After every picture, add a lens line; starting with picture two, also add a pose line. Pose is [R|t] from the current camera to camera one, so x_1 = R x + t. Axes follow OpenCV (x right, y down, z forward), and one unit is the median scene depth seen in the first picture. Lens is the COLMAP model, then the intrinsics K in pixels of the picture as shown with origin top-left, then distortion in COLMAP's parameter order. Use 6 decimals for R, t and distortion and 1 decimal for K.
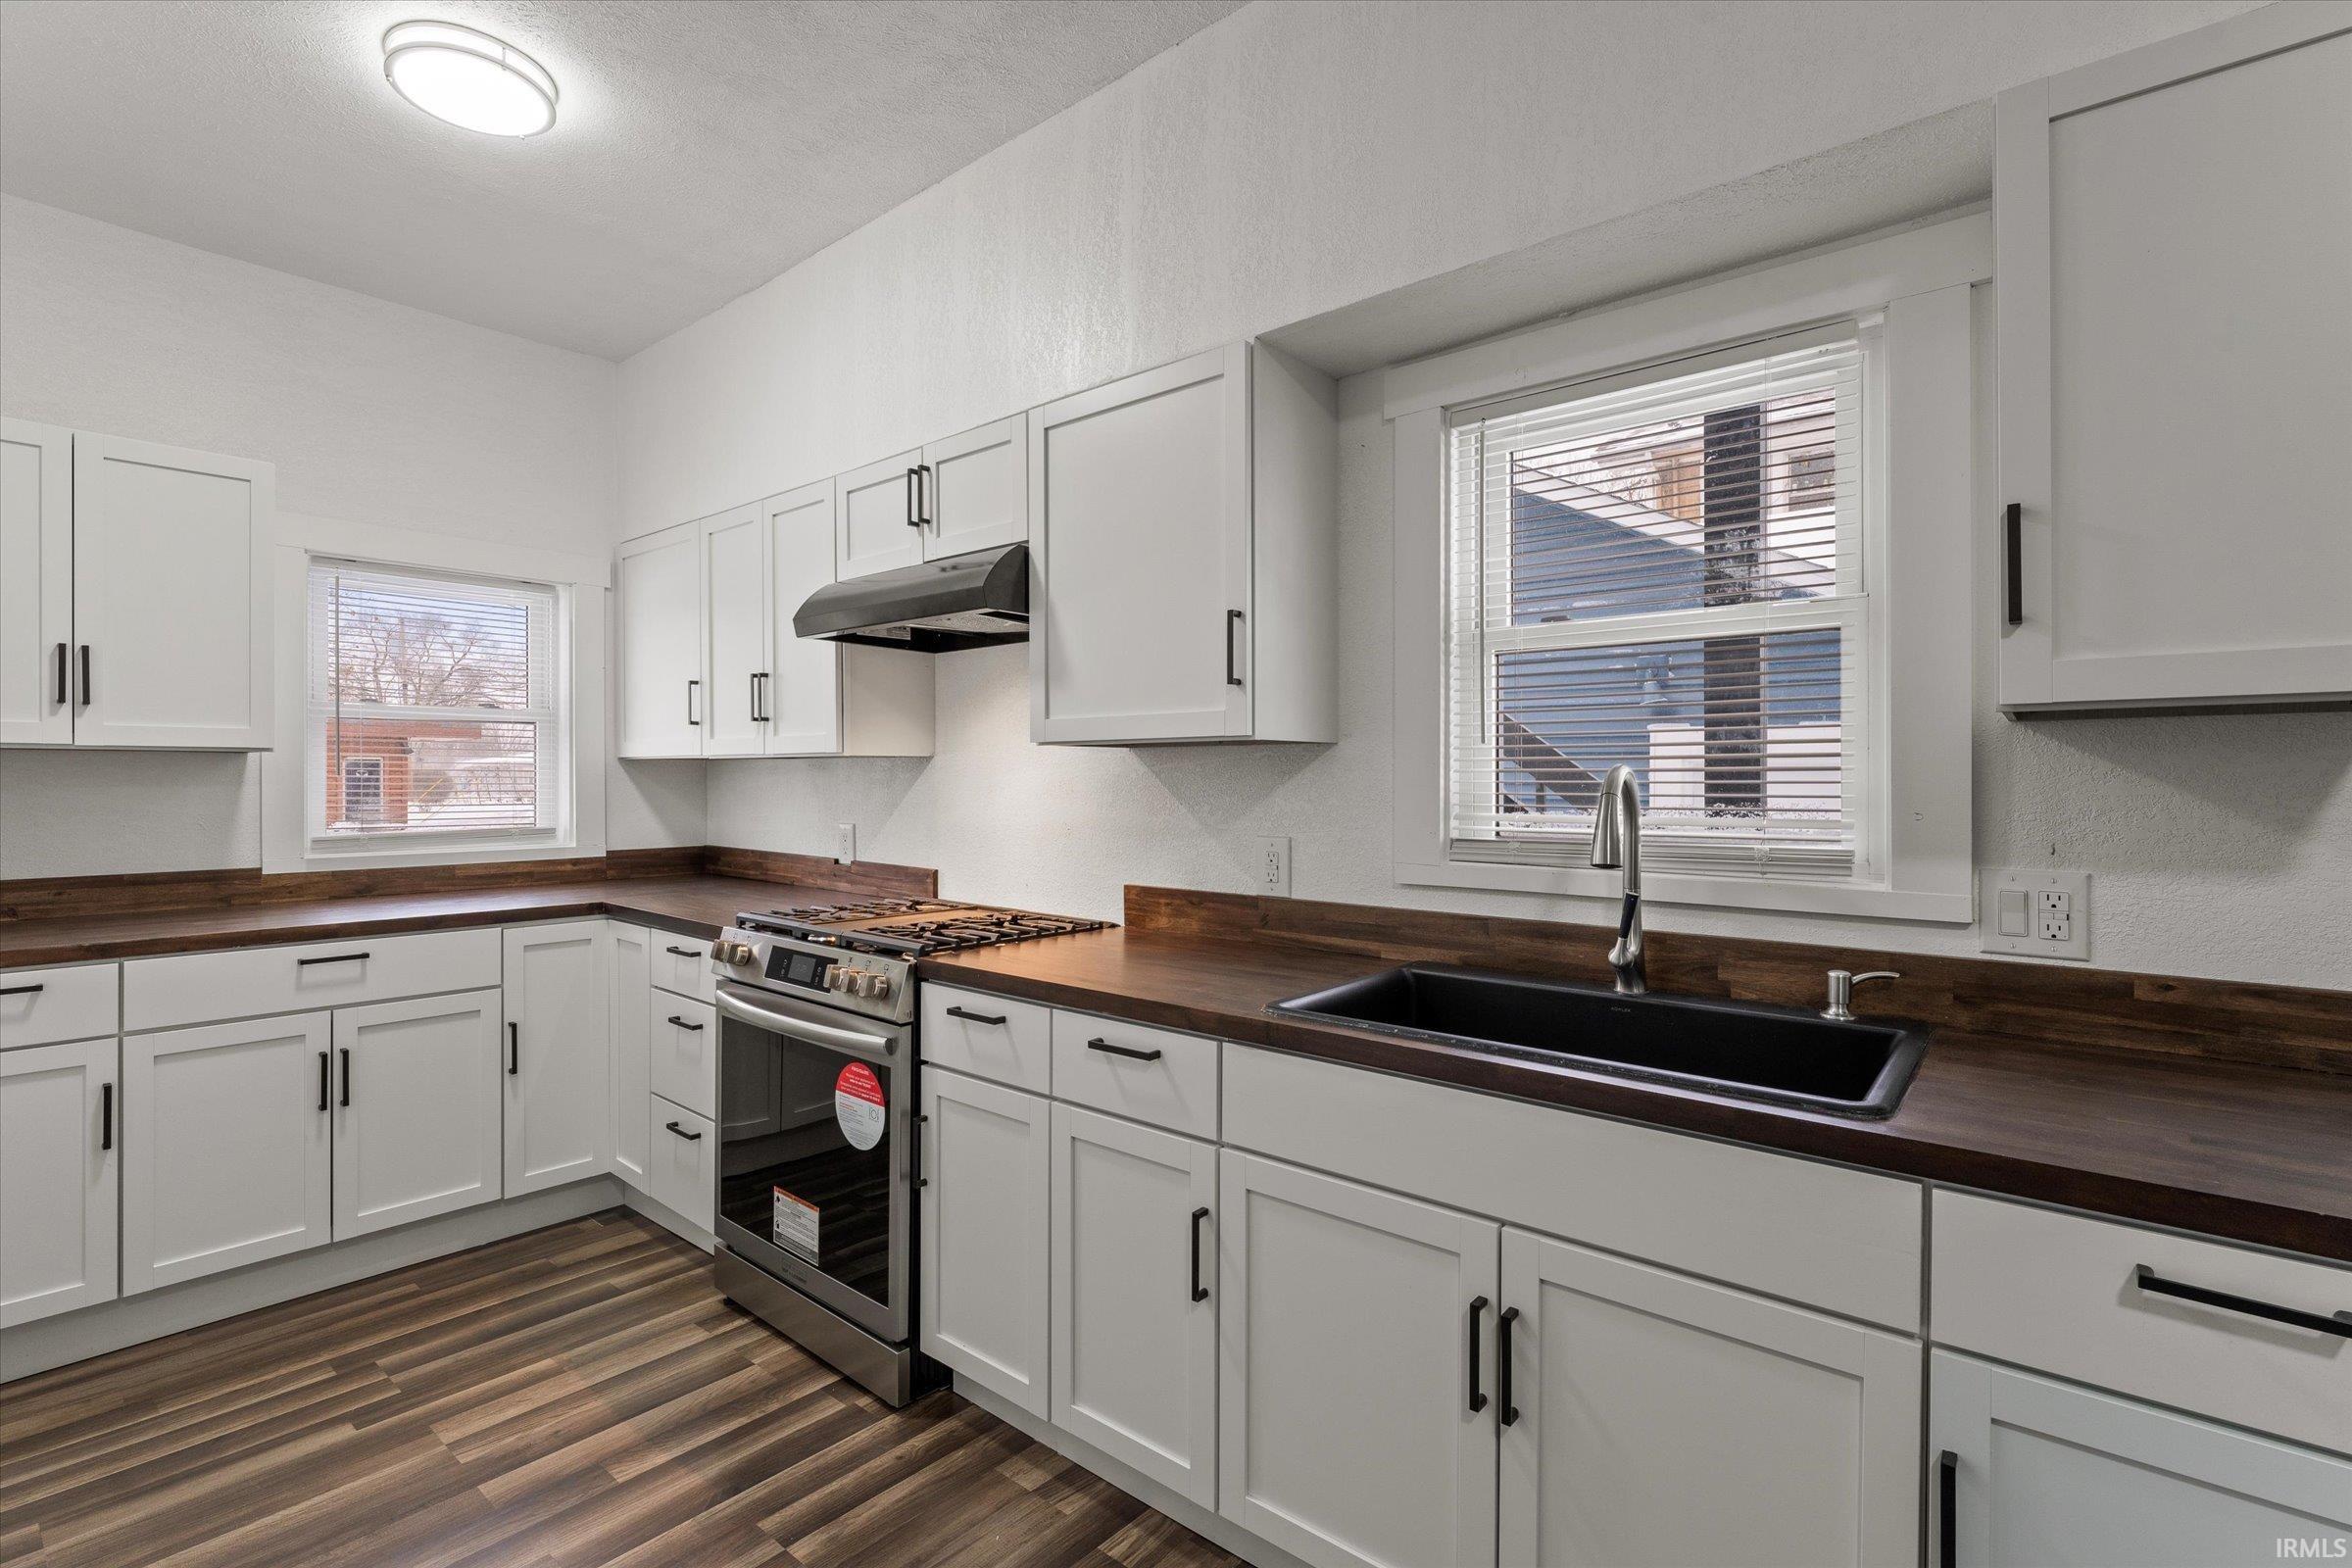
lens RADIAL K [[1092.3, 0, 1166.6], [0, 1092.3, 778.2], [0, 0, 1]] dist [0.000856, 0.000109]
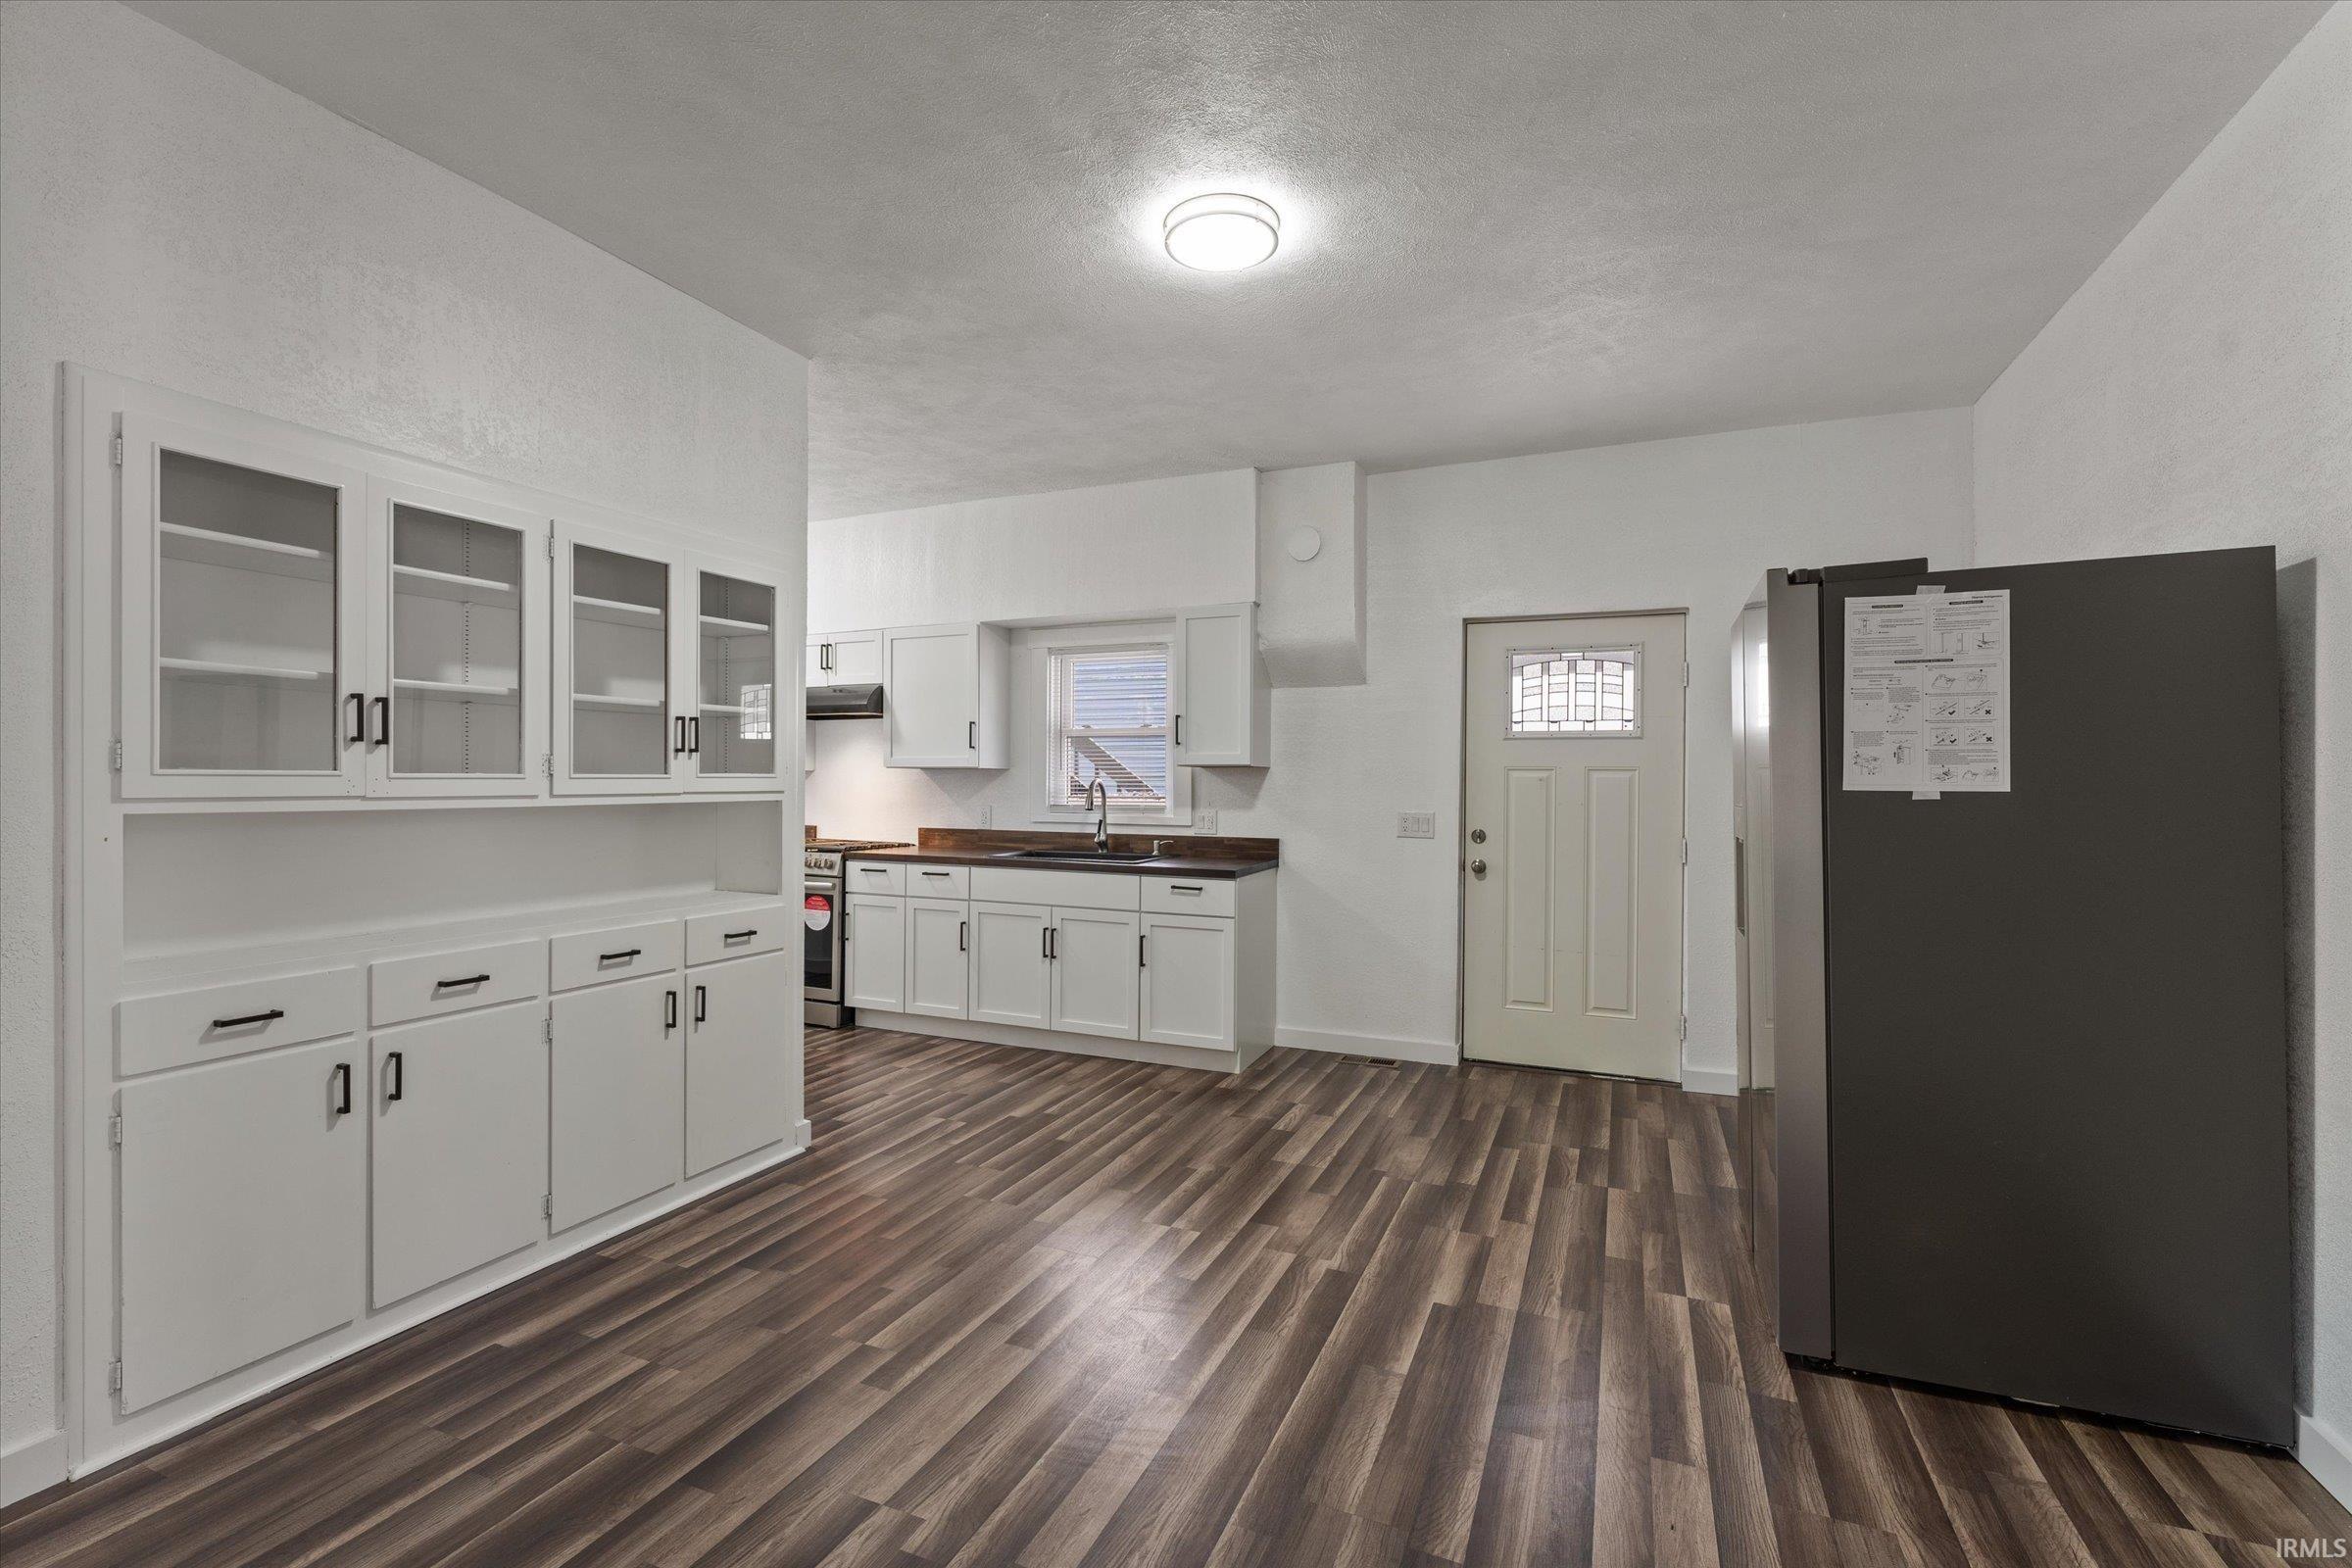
lens RADIAL K [[1070.1, 0, 1176.0], [0, 1070.1, 784.0], [0, 0, 1]] dist [0.000765, 0.000250]
pose [[0.955914, 0.005976, 0.293585, -0.224367], [-0.007357, 0.999966, 0.003601, -0.008791], [-0.293554, -0.005602, 0.955926, -1.632940]]
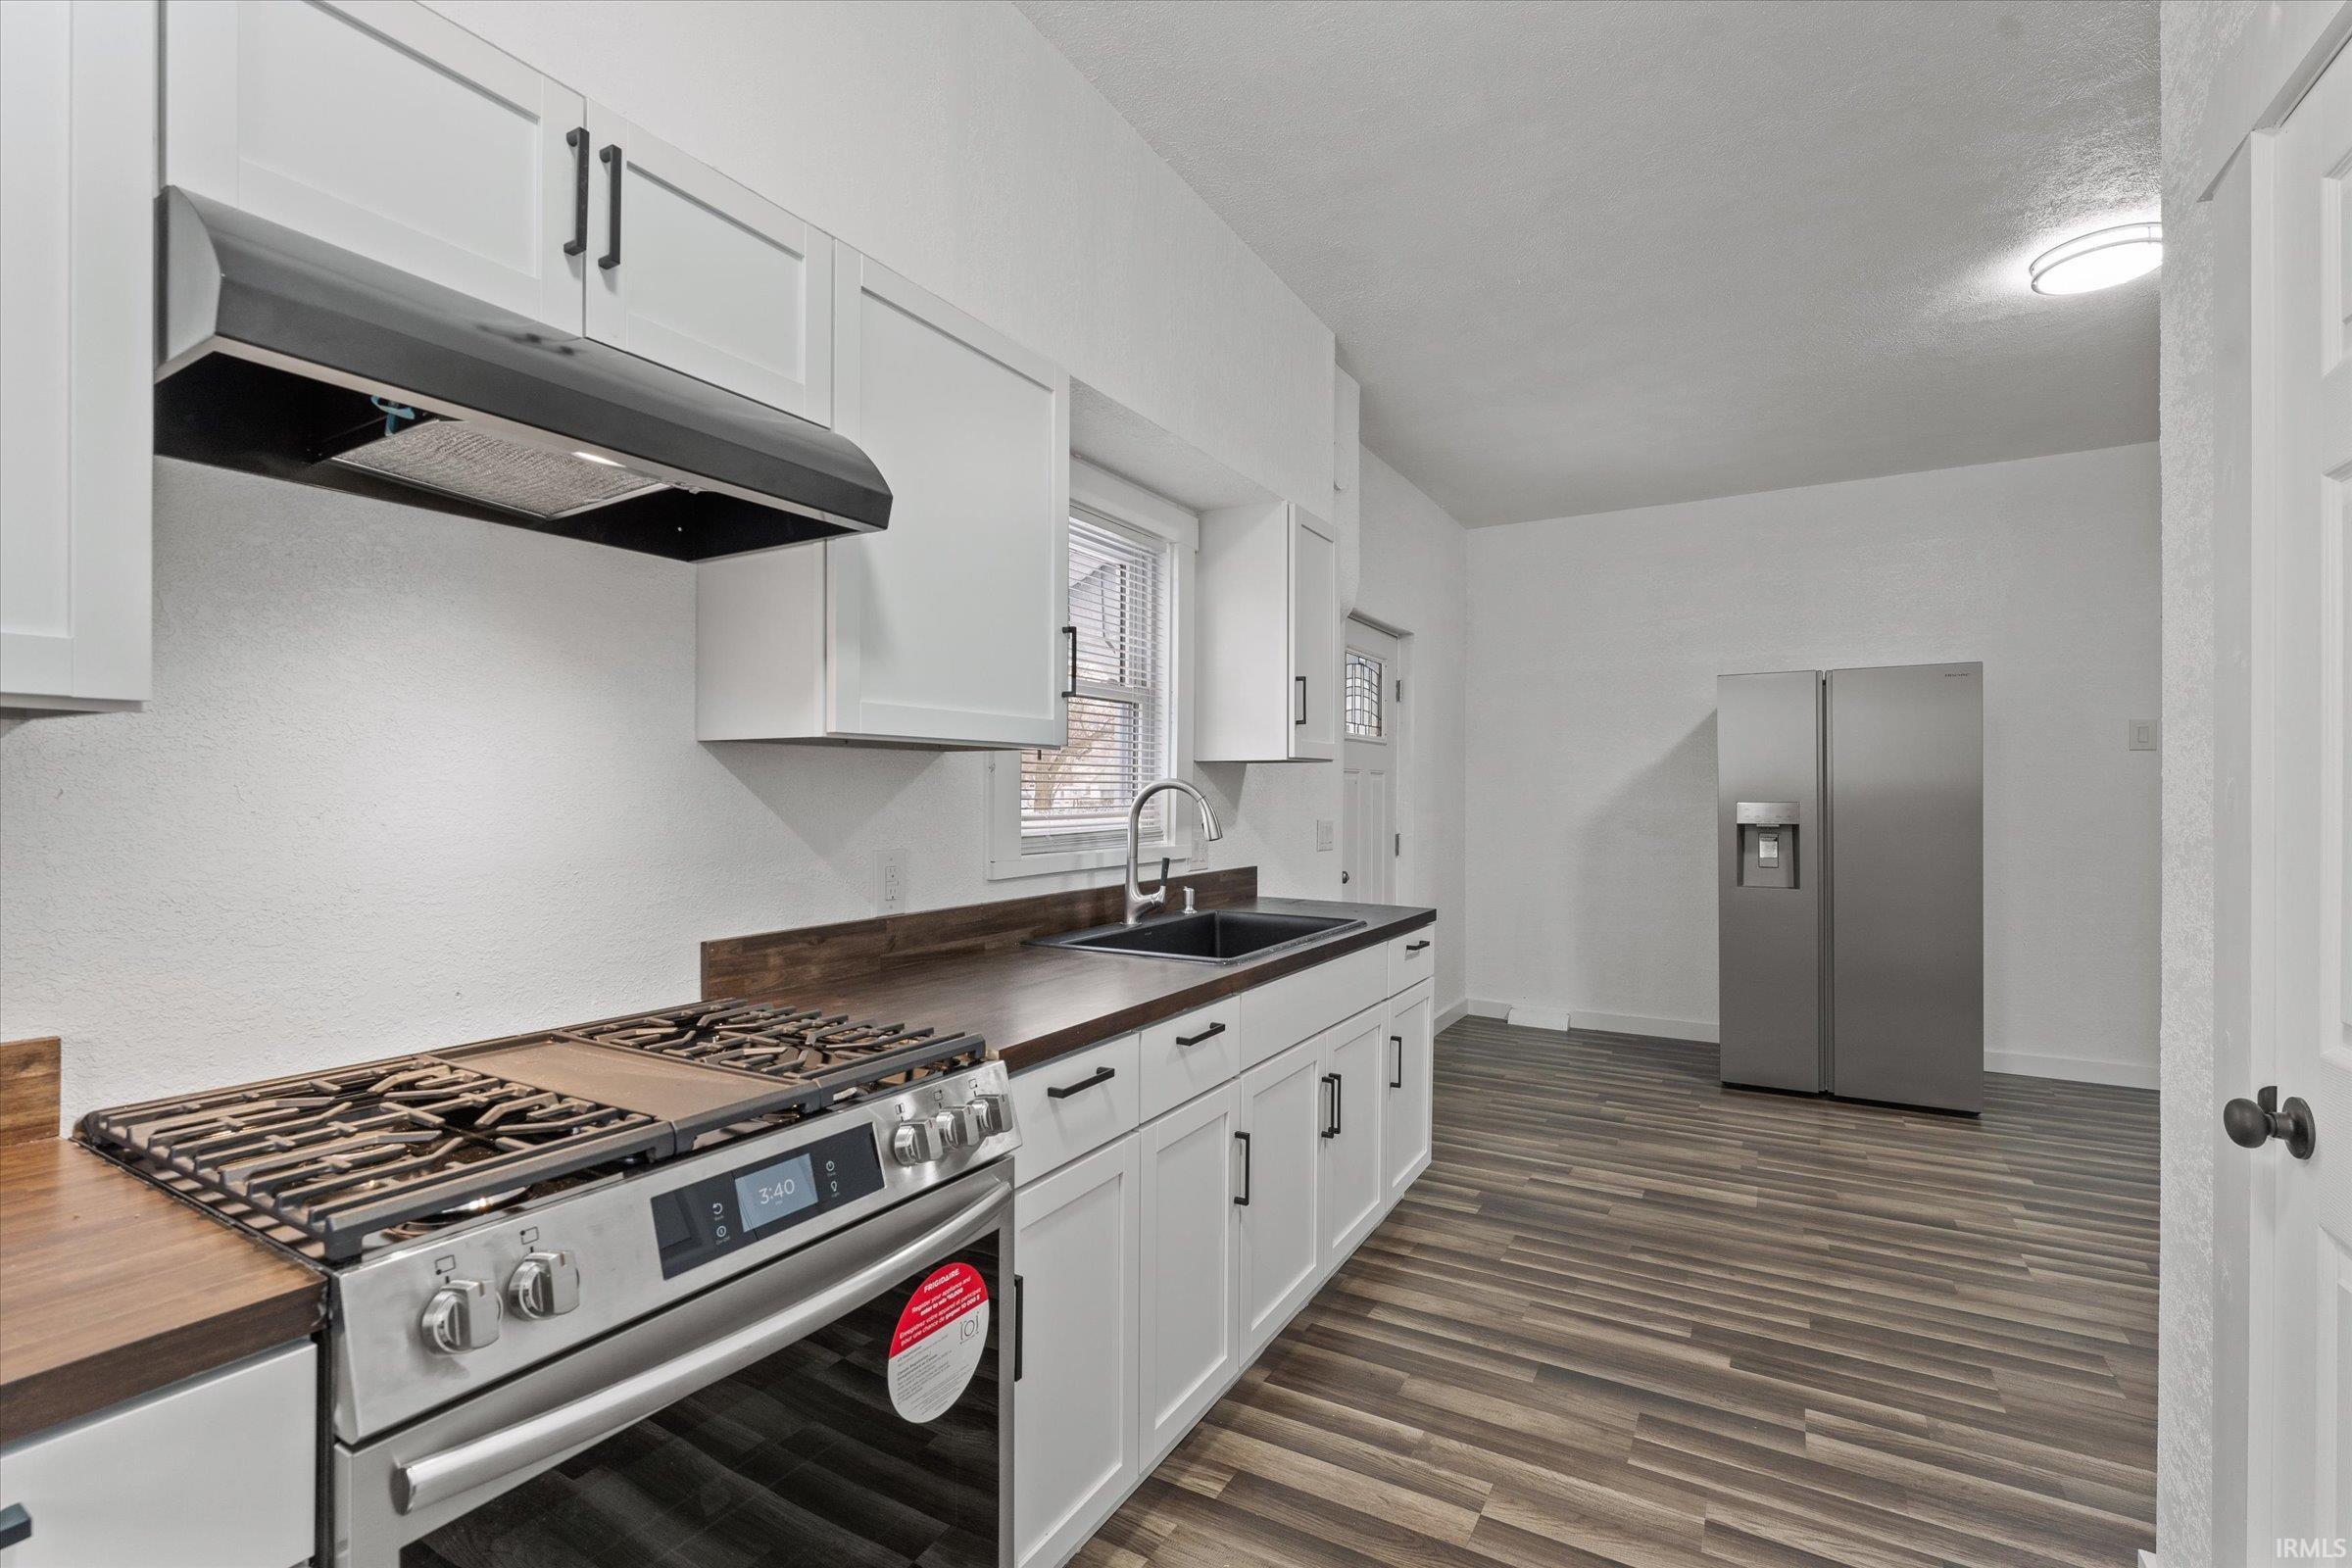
lens RADIAL K [[1070.1, 0, 1176.0], [0, 1070.1, 784.0], [0, 0, 1]] dist [0.000765, 0.000250]
pose [[-0.185268, 0.002000, 0.982686, -0.913413], [-0.002486, 0.999994, -0.002504, -0.000336], [-0.982685, -0.002906, -0.185261, 1.026969]]
